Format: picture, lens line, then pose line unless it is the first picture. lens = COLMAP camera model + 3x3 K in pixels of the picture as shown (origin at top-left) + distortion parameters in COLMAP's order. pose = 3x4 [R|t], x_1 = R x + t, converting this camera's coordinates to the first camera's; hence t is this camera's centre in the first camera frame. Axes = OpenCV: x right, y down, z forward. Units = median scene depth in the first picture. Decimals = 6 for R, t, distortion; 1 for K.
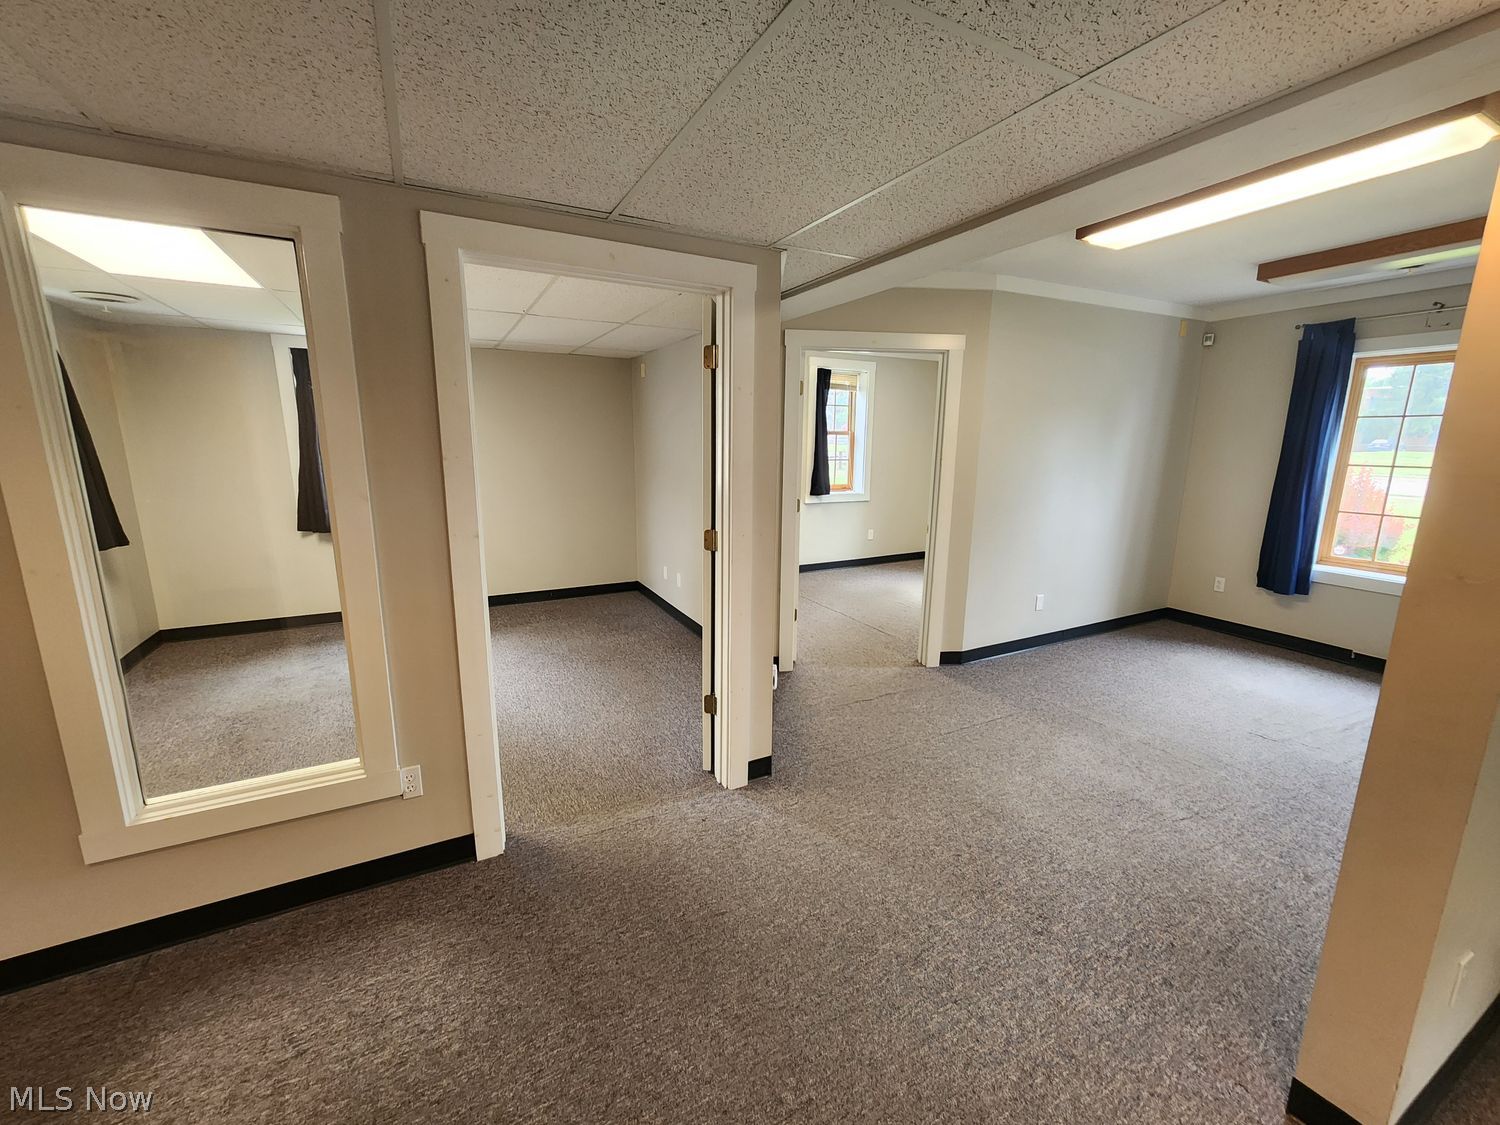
lens RADIAL K [[612.0, 0, 750.0], [0, 612.0, 562.5], [0, 0, 1]] dist [-0.000545, -0.000232]
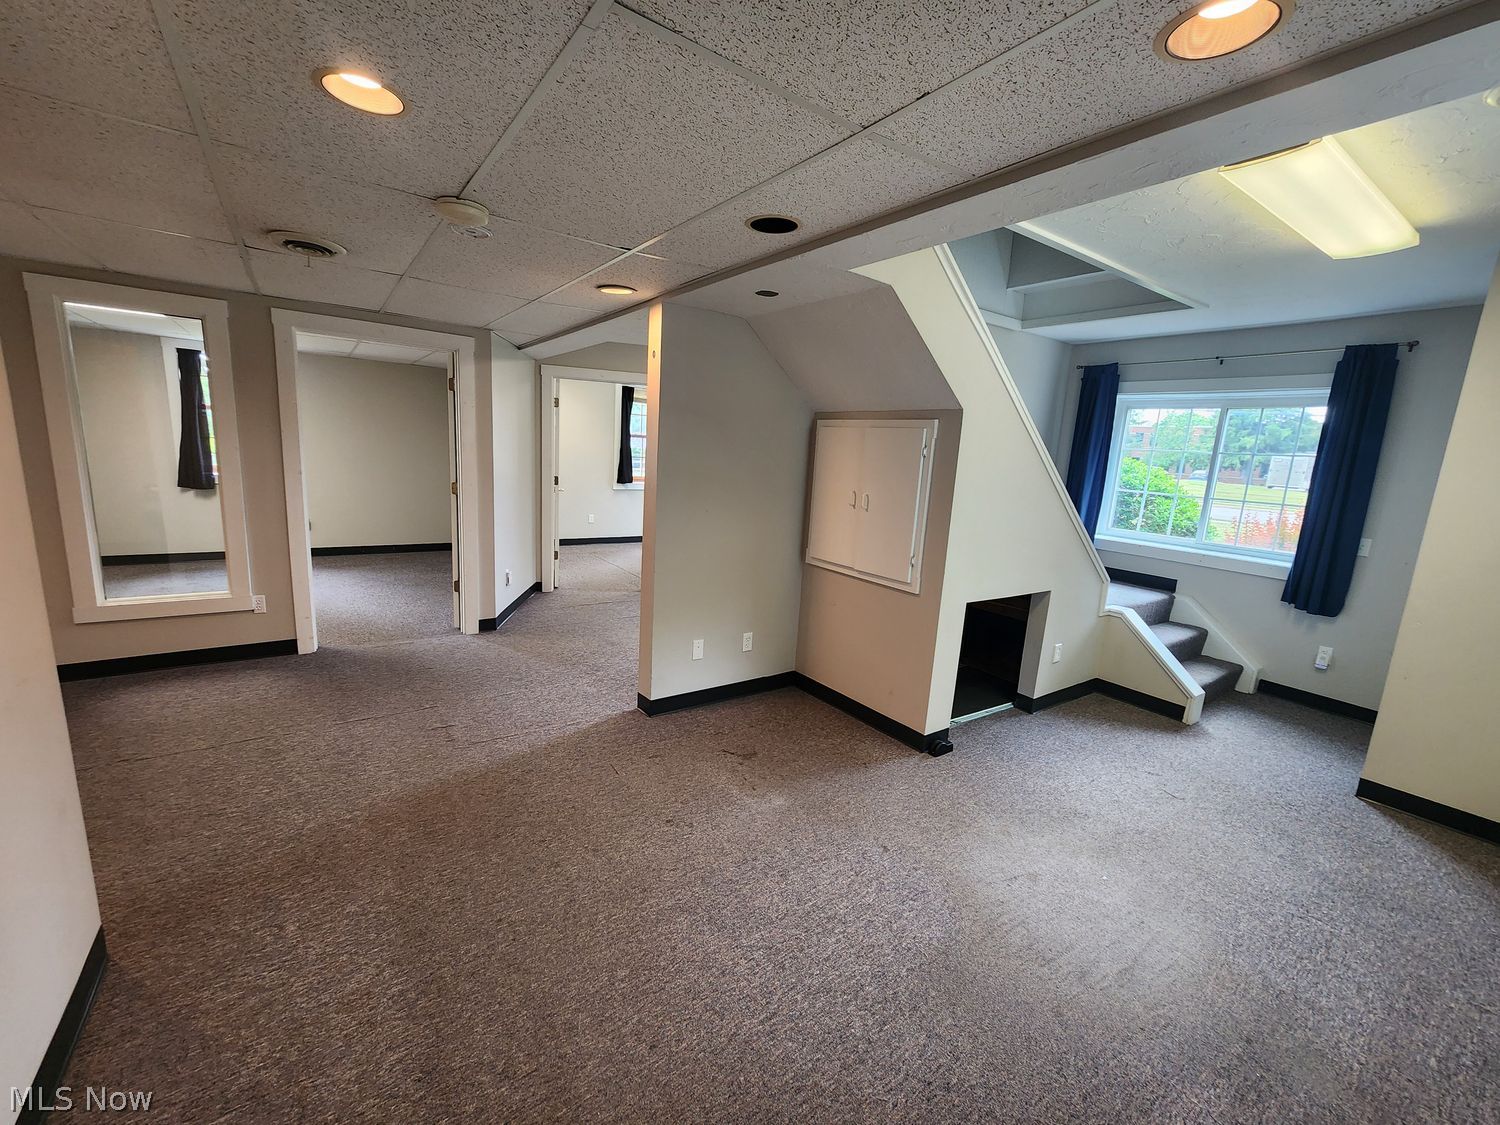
lens RADIAL K [[609.5, 0, 750.0], [0, 609.5, 562.5], [0, 0, 1]] dist [0.000499, 0.000148]
pose [[0.989573, 0.024257, 0.141976, 0.461718], [-0.022865, 0.999673, -0.011426, 0.154127], [-0.142206, 0.008060, 0.989804, -0.736223]]
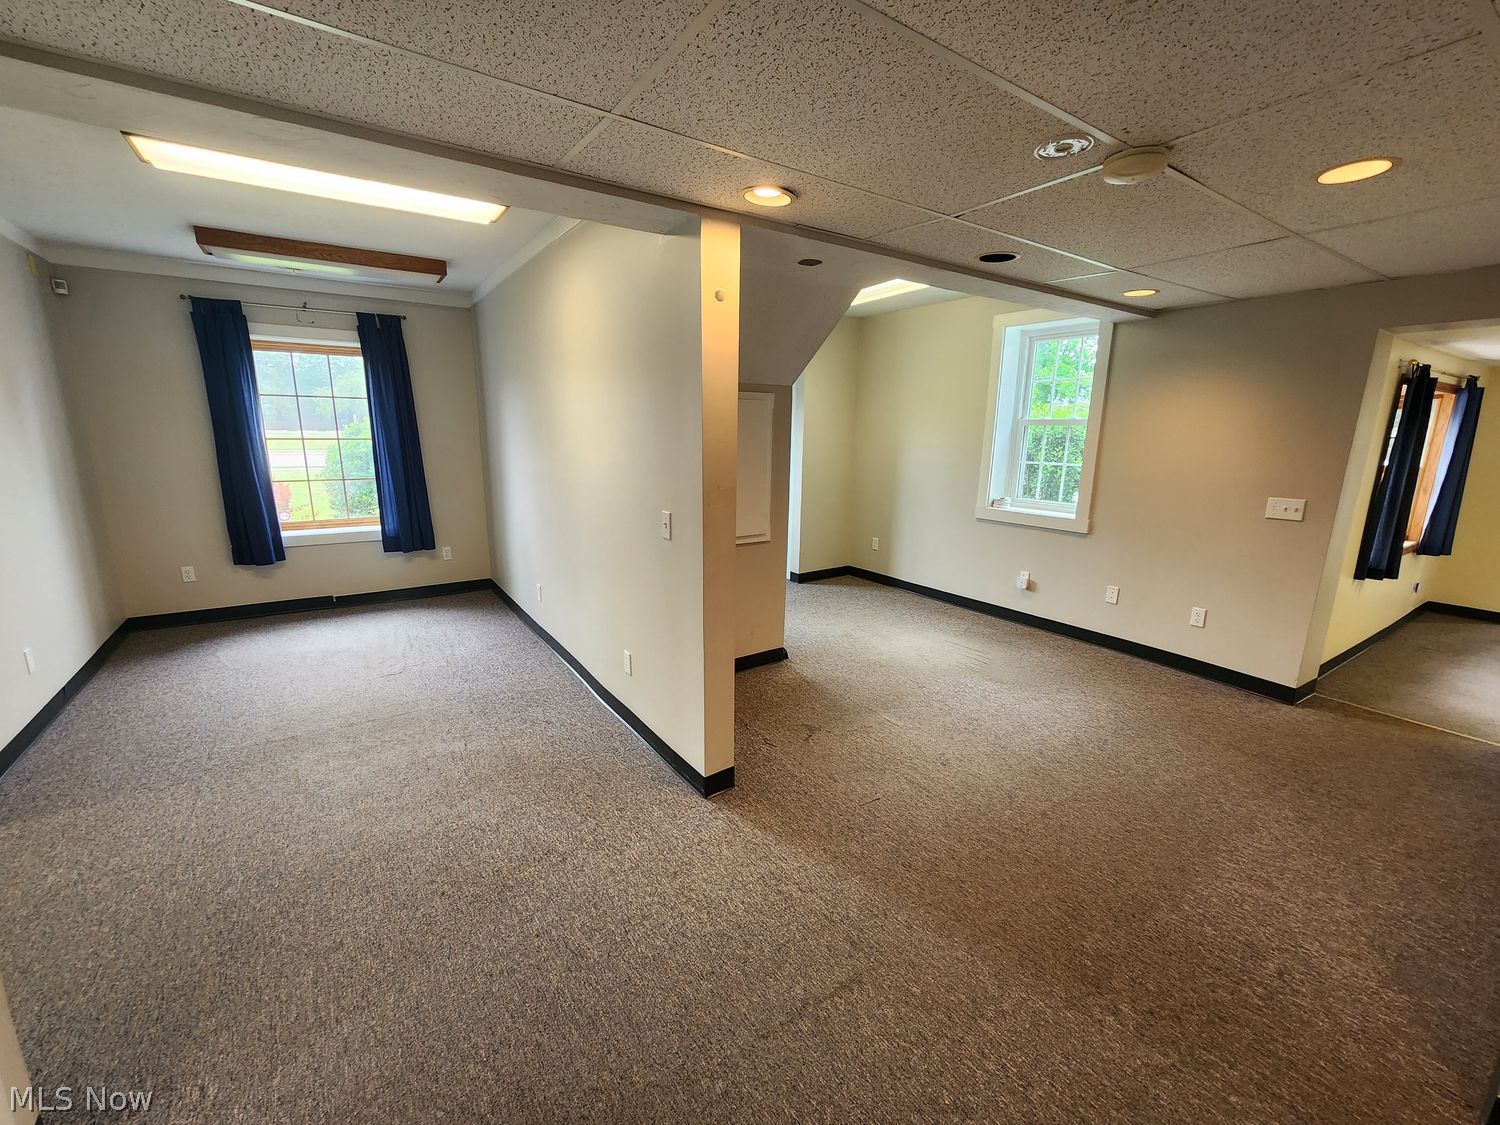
lens RADIAL K [[609.5, 0, 750.0], [0, 609.5, 562.5], [0, 0, 1]] dist [0.000499, 0.000148]
pose [[-0.101287, -0.224178, 0.969270, -0.342869], [0.183078, 0.953442, 0.239649, -0.079461], [-0.977867, 0.201725, -0.055529, 0.403175]]
